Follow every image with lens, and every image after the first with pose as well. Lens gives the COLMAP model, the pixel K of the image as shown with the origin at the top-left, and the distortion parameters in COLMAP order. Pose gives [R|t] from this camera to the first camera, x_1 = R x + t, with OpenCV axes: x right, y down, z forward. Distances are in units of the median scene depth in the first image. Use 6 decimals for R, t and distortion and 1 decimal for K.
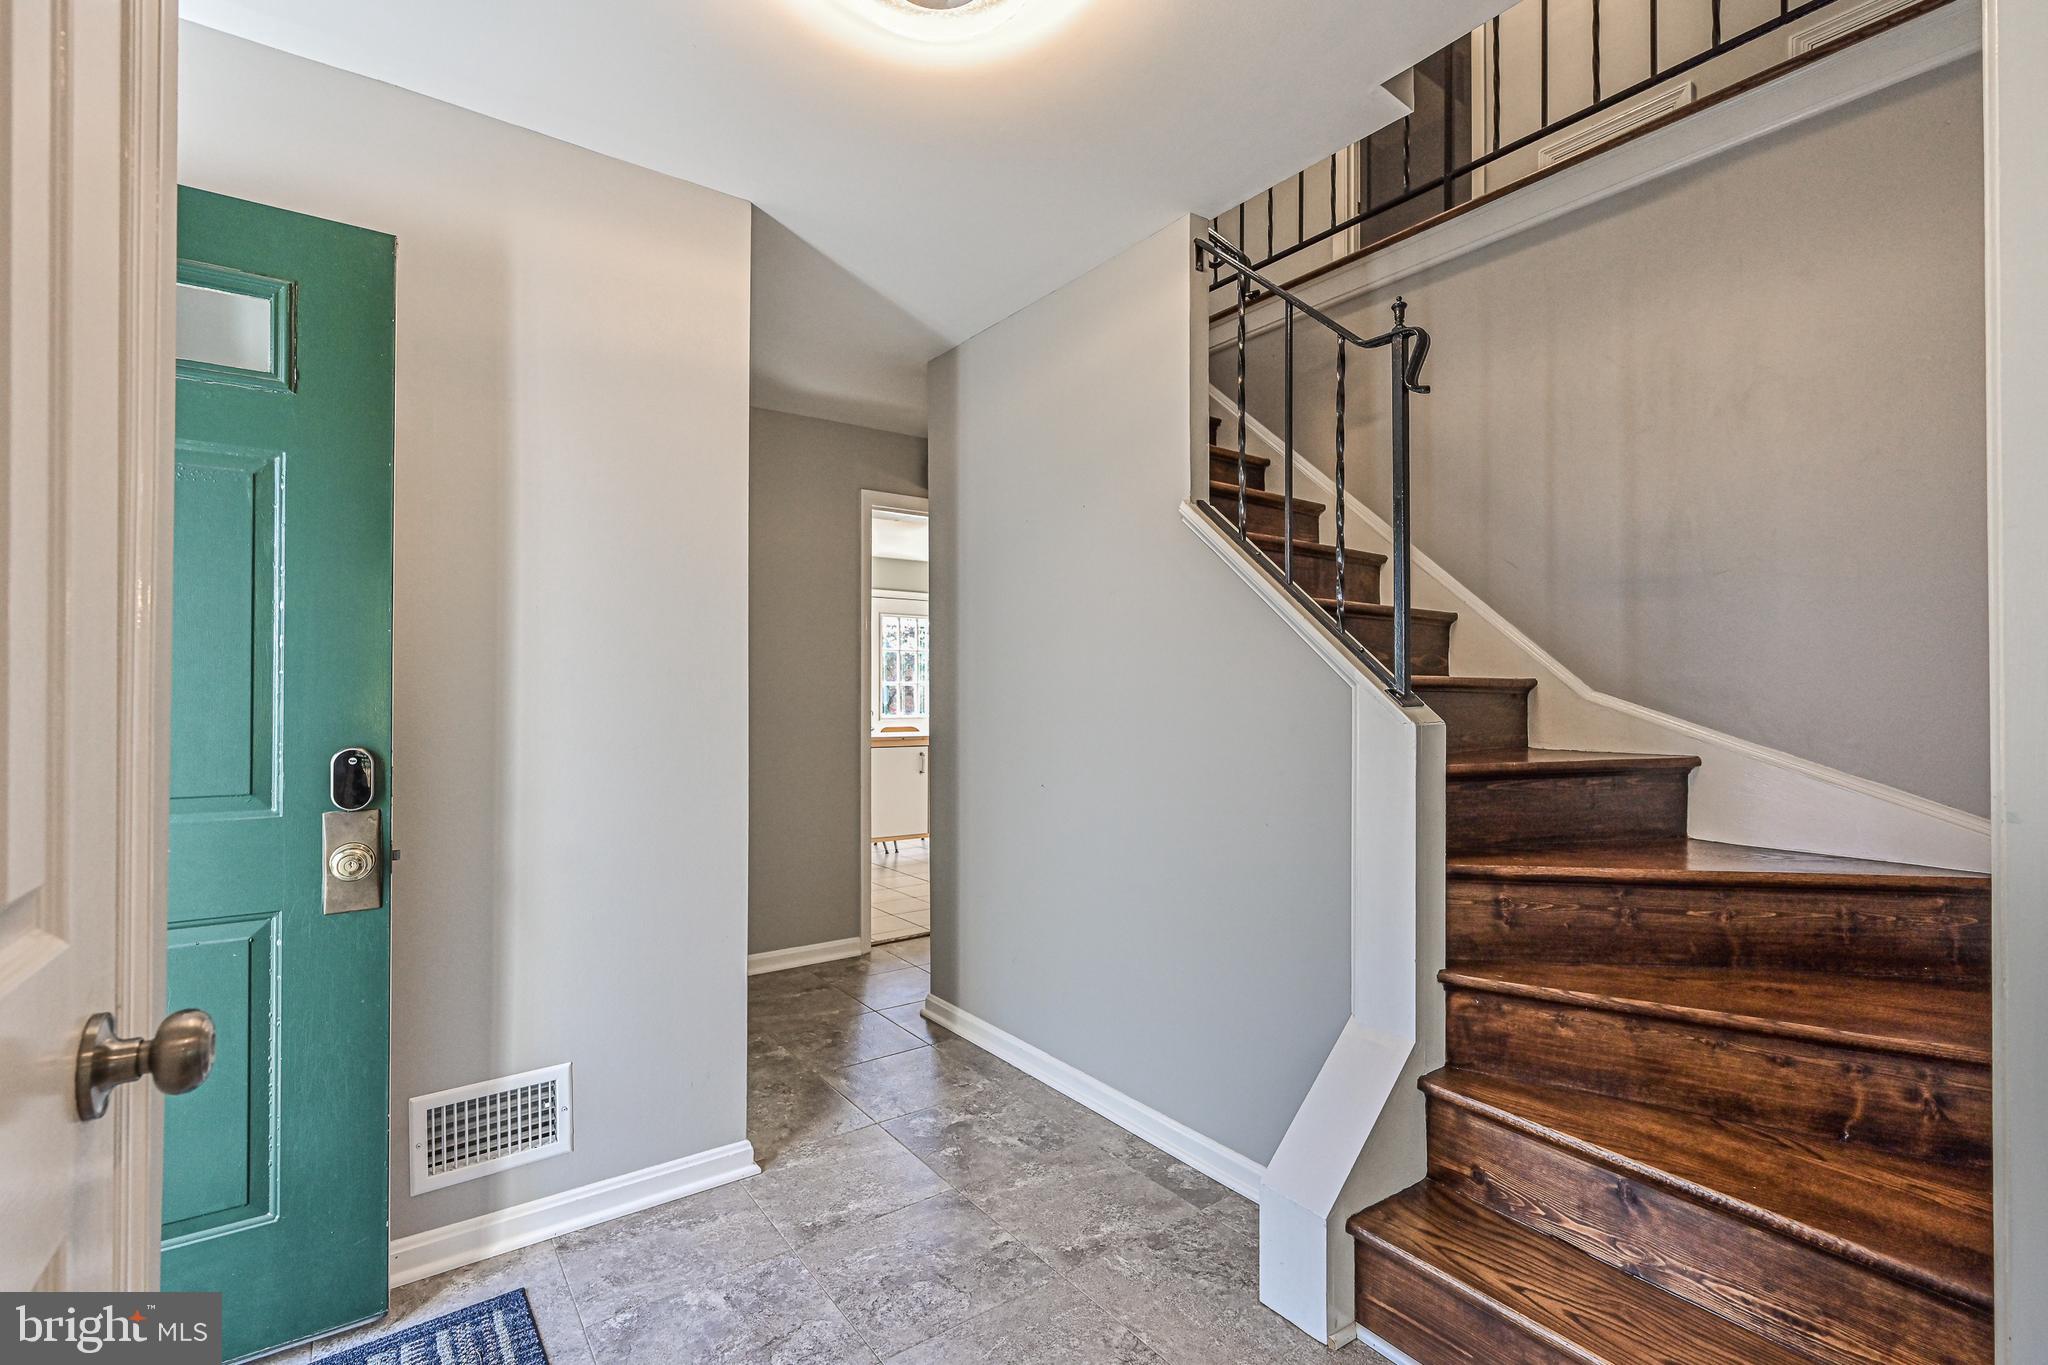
lens RADIAL K [[932.3, 0, 1021.5], [0, 932.3, 687.1], [0, 0, 1]] dist [-0.000791, 0.000118]
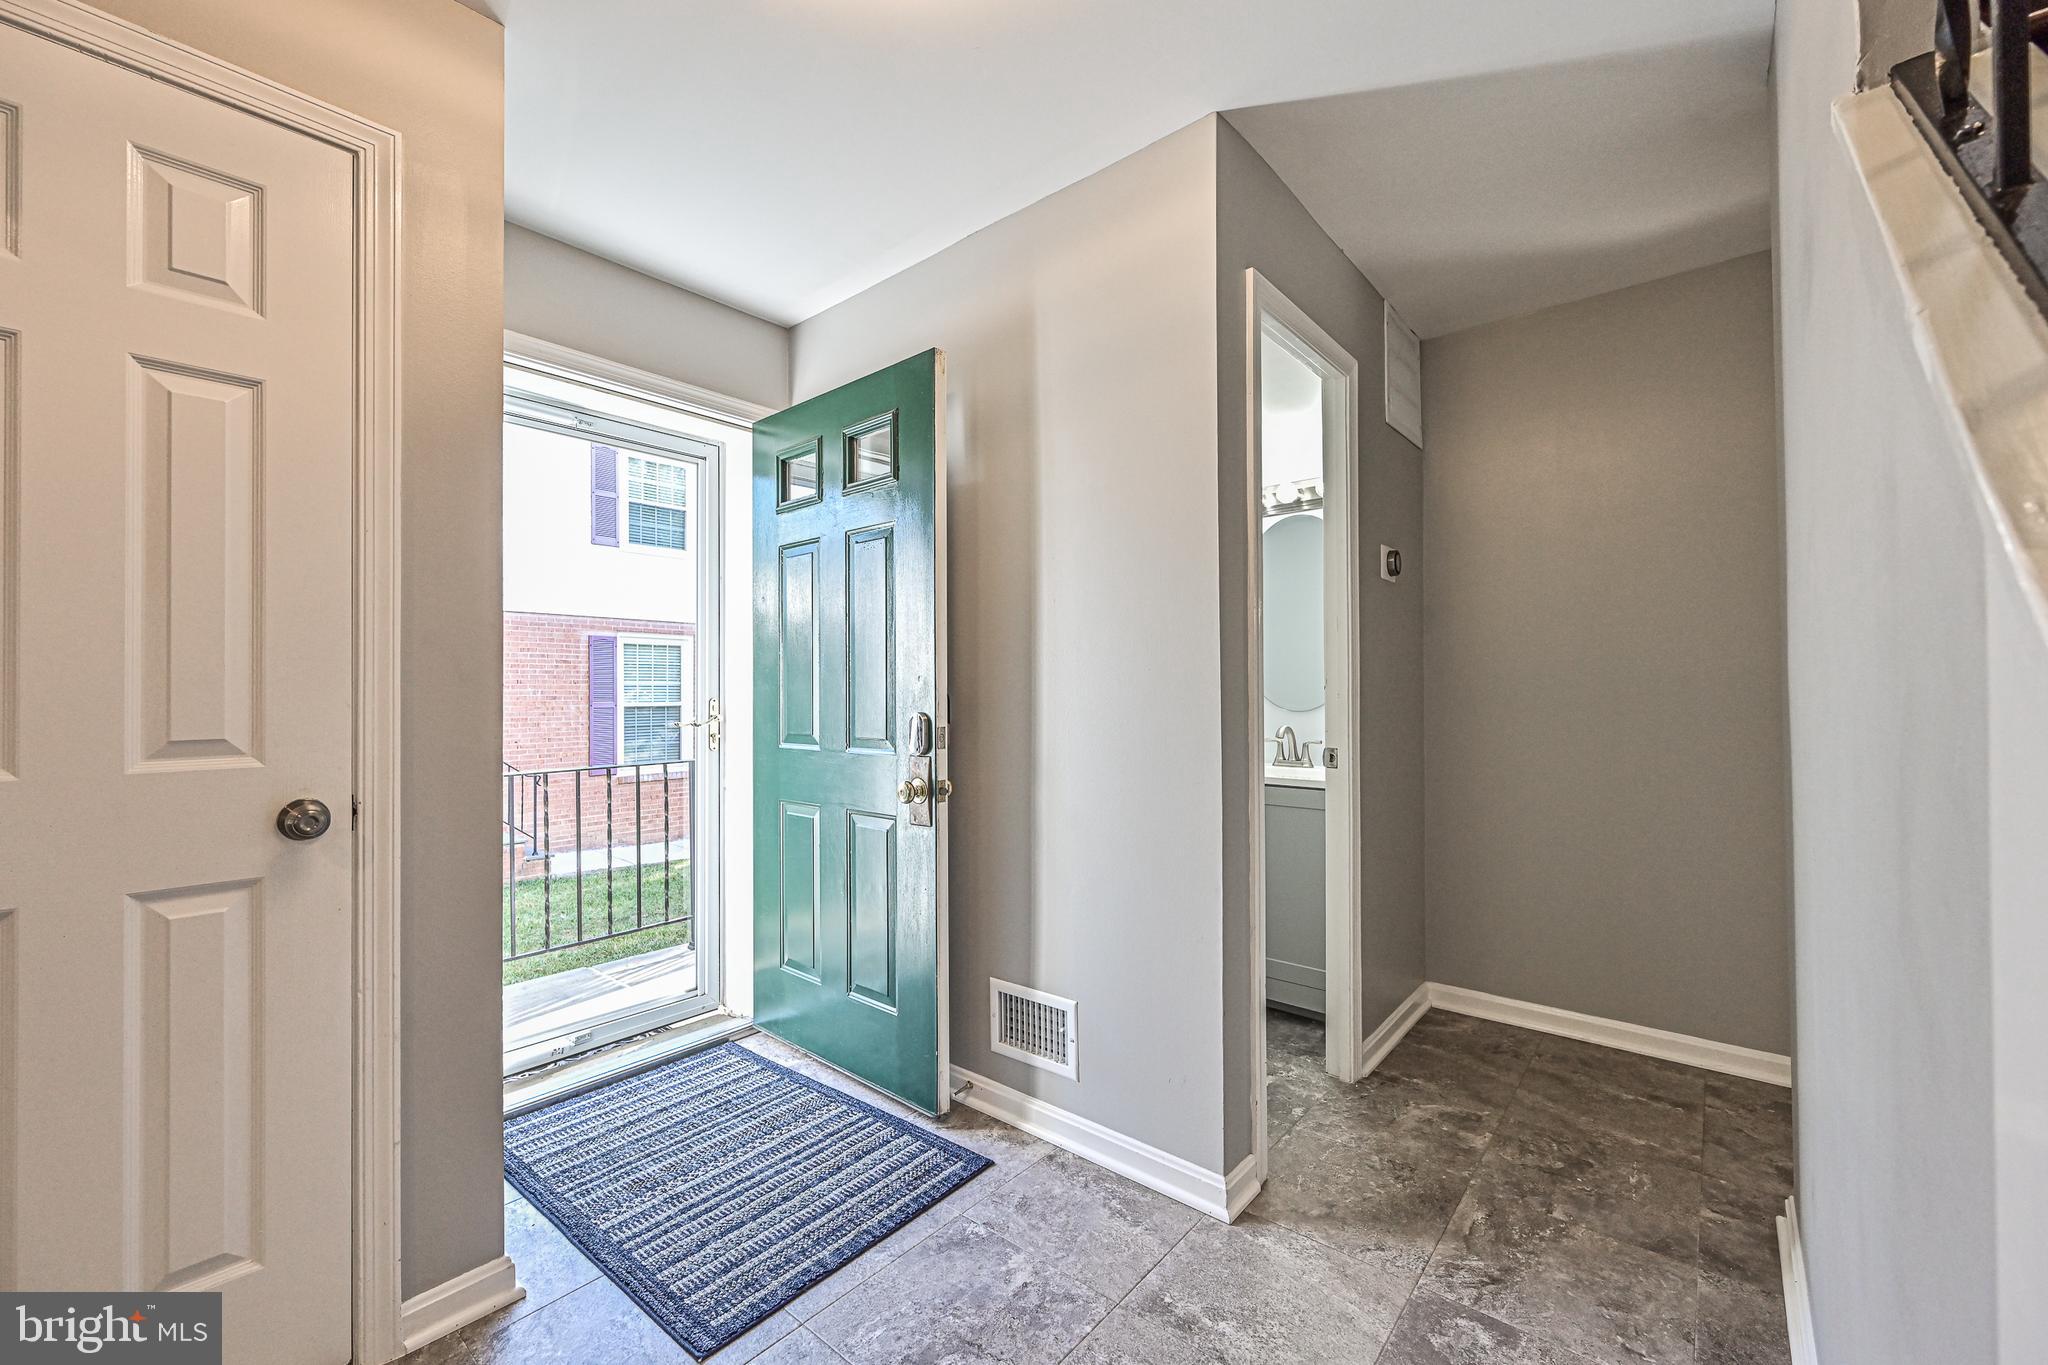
lens RADIAL K [[814.3, 0, 1014.4], [0, 814.3, 690.2], [0, 0, 1]] dist [0.000273, 0.000029]
pose [[0.225332, -0.011519, -0.974214, 0.477407], [0.011917, 0.999888, -0.009067, 0.036771], [0.974209, -0.009567, 0.225444, 0.737224]]
